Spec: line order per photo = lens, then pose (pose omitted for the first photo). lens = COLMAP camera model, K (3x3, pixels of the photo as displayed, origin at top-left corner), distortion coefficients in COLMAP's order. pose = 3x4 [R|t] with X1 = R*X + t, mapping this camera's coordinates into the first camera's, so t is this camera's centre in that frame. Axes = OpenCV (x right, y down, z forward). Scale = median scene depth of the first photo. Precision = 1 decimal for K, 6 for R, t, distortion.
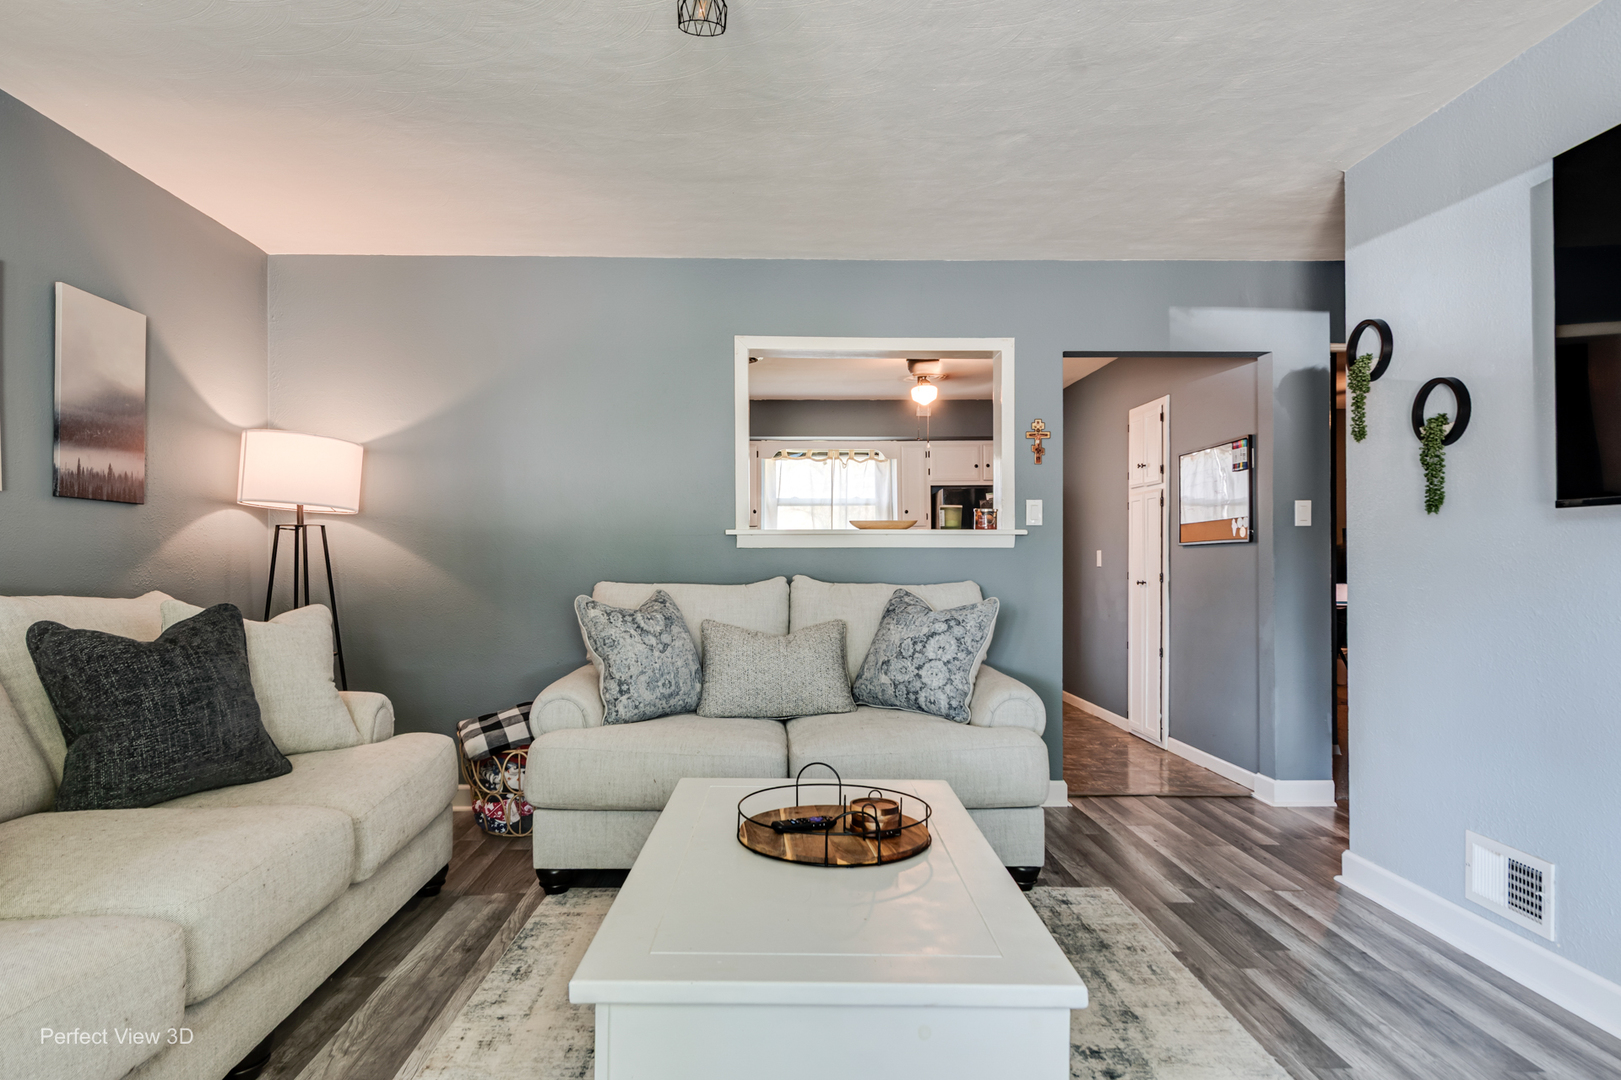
lens RADIAL K [[953.4, 0, 806.5], [0, 953.4, 565.4], [0, 0, 1]] dist [0.003950, -0.000092]
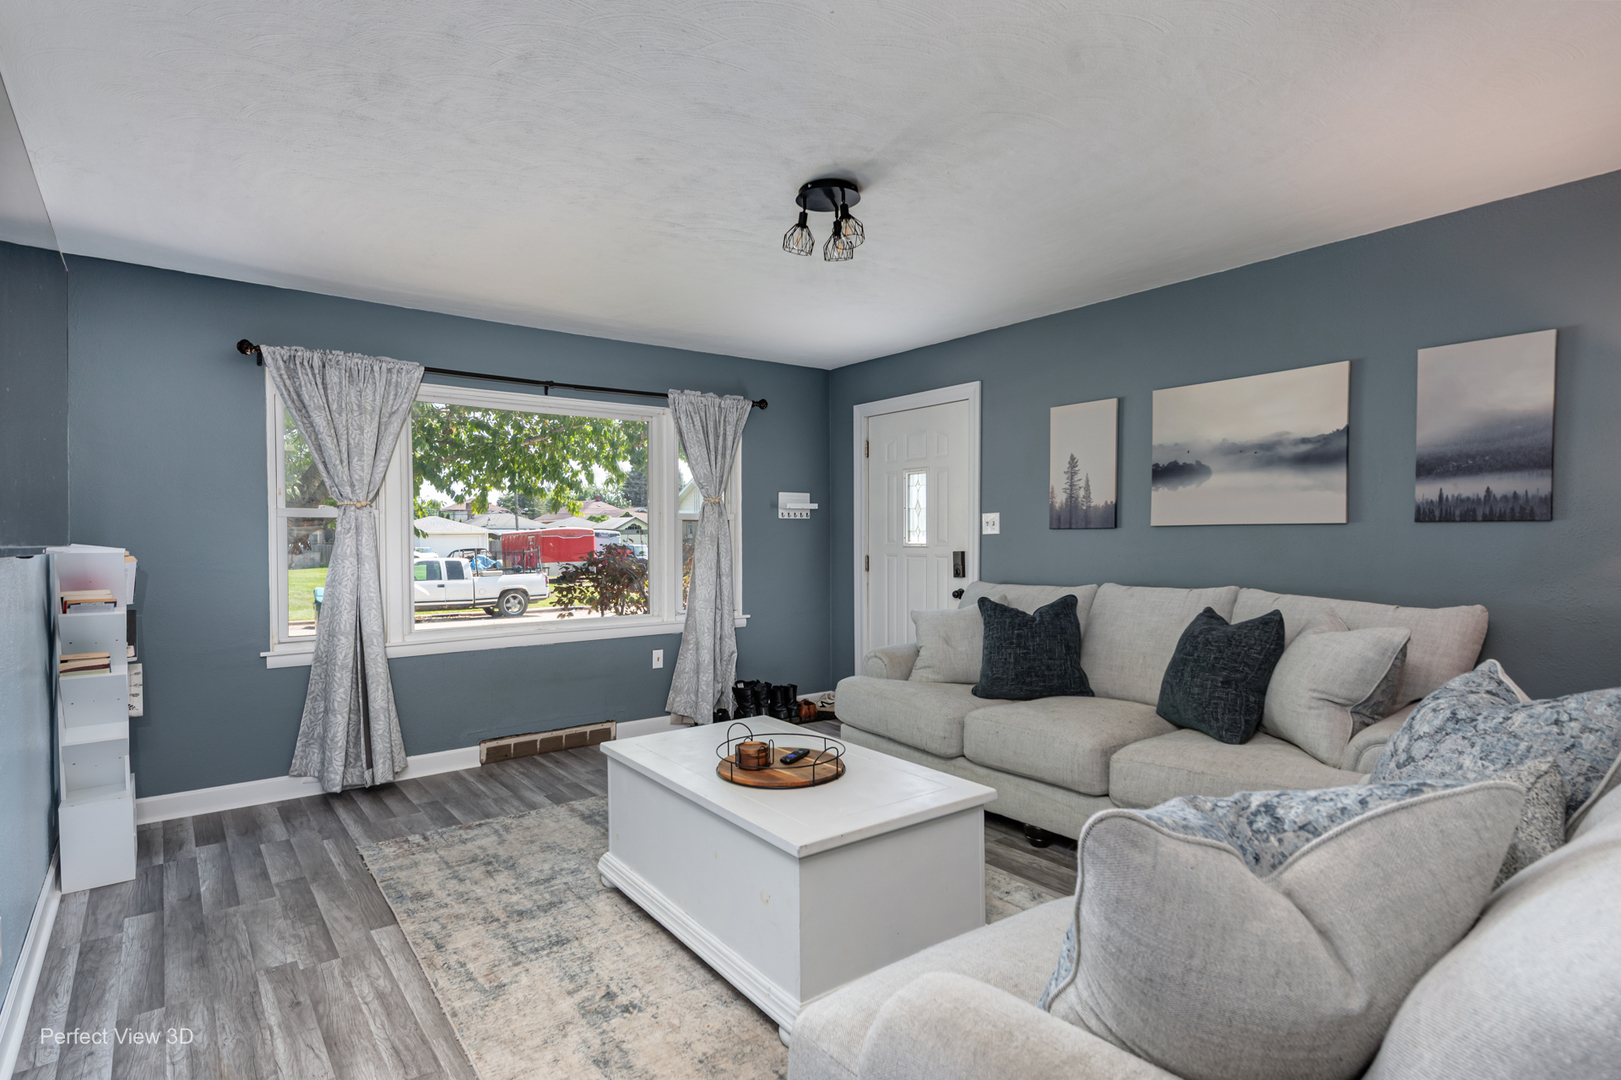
lens RADIAL K [[830.0, 0, 810.5], [0, 830.0, 540.0], [0, 0, 1]] dist [0.002880, -0.000833]
pose [[-0.794709, 0.007422, -0.606945, 0.438212], [0.001254, 0.999943, 0.010586, -0.052291], [0.606989, 0.007652, -0.794673, 1.191742]]
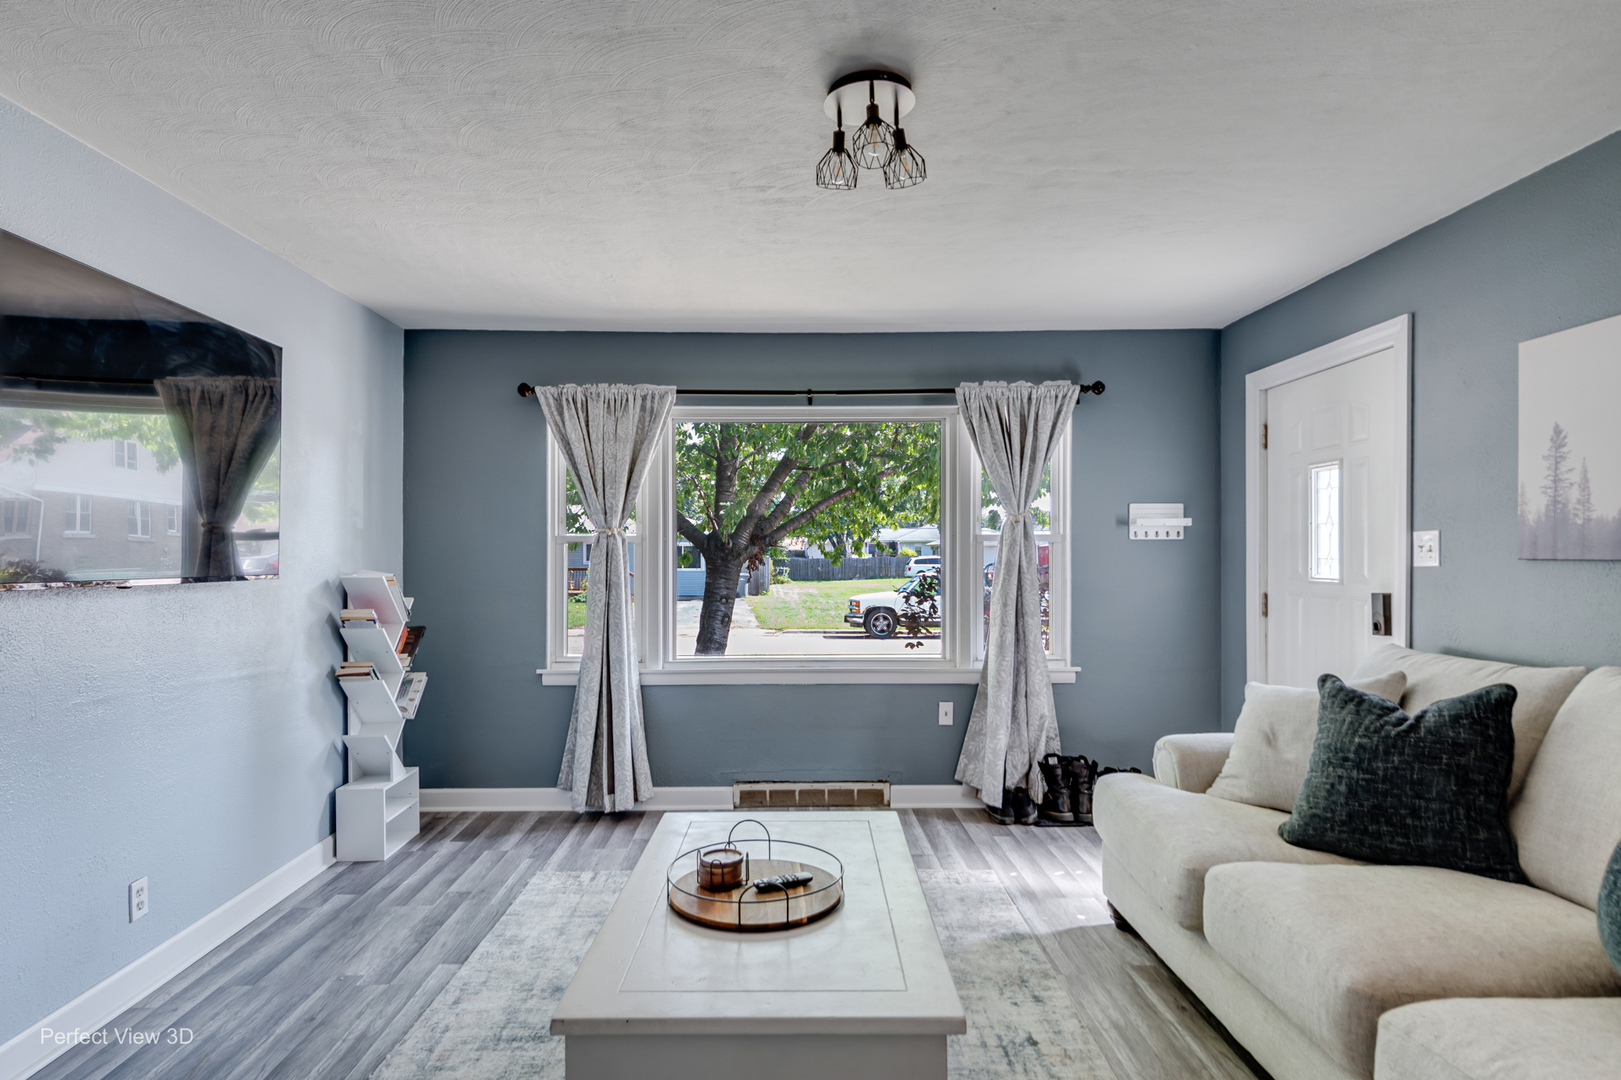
lens RADIAL K [[917.9, 0, 789.4], [0, 917.9, 536.2], [0, 0, 1]] dist [0.003088, -0.000367]
pose [[-0.999998, 0.001576, -0.000968, -0.020745], [0.001587, 0.999934, -0.011369, -0.068308], [0.000950, -0.011370, -0.999935, 1.190056]]
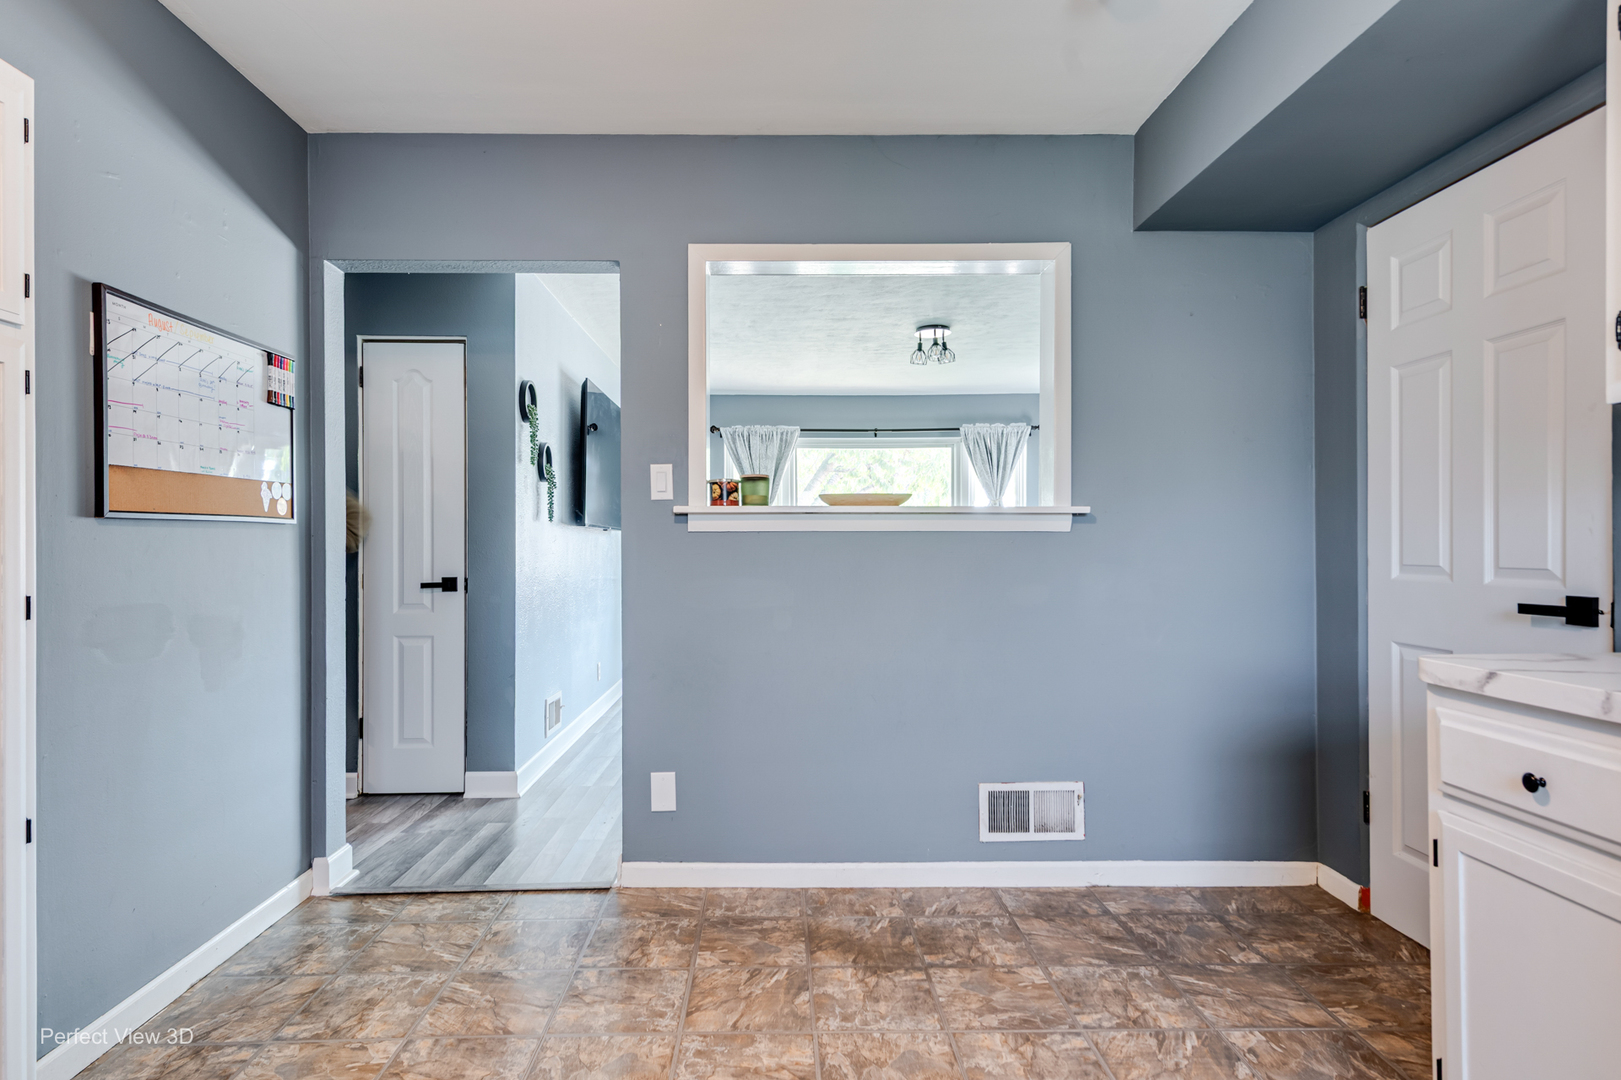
lens RADIAL K [[874.8, 0, 810.5], [0, 874.8, 540.0], [0, 0, 1]] dist [0.002869, 0.000657]
pose [[-0.999648, 0.003581, -0.026305, 0.176477], [0.003551, 0.999993, 0.001217, -0.017539], [0.026310, 0.001124, -0.999653, 2.075434]]
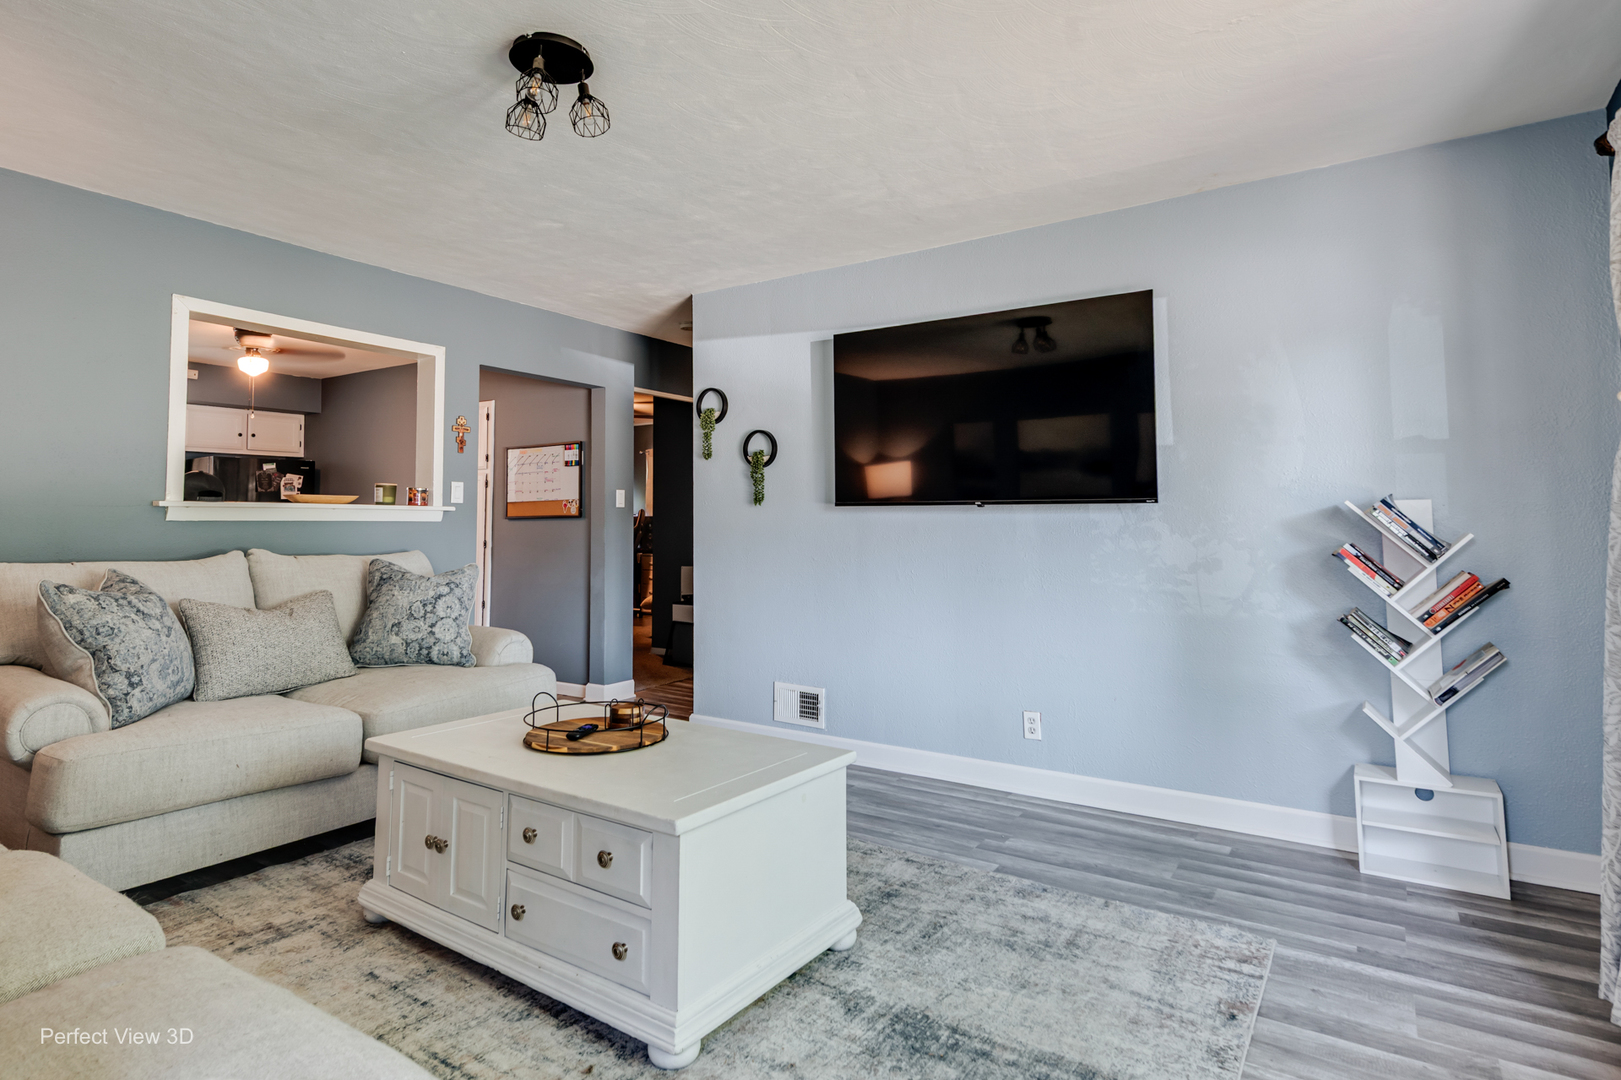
lens RADIAL K [[863.3, 0, 808.8], [0, 863.3, 477.1], [0, 0, 1]] dist [0.002087, -0.000566]
pose [[0.560138, 0.046001, 0.827121, -0.504933], [0.005091, 0.998247, -0.058965, -0.009825], [-0.828383, 0.037239, 0.558922, 0.019385]]
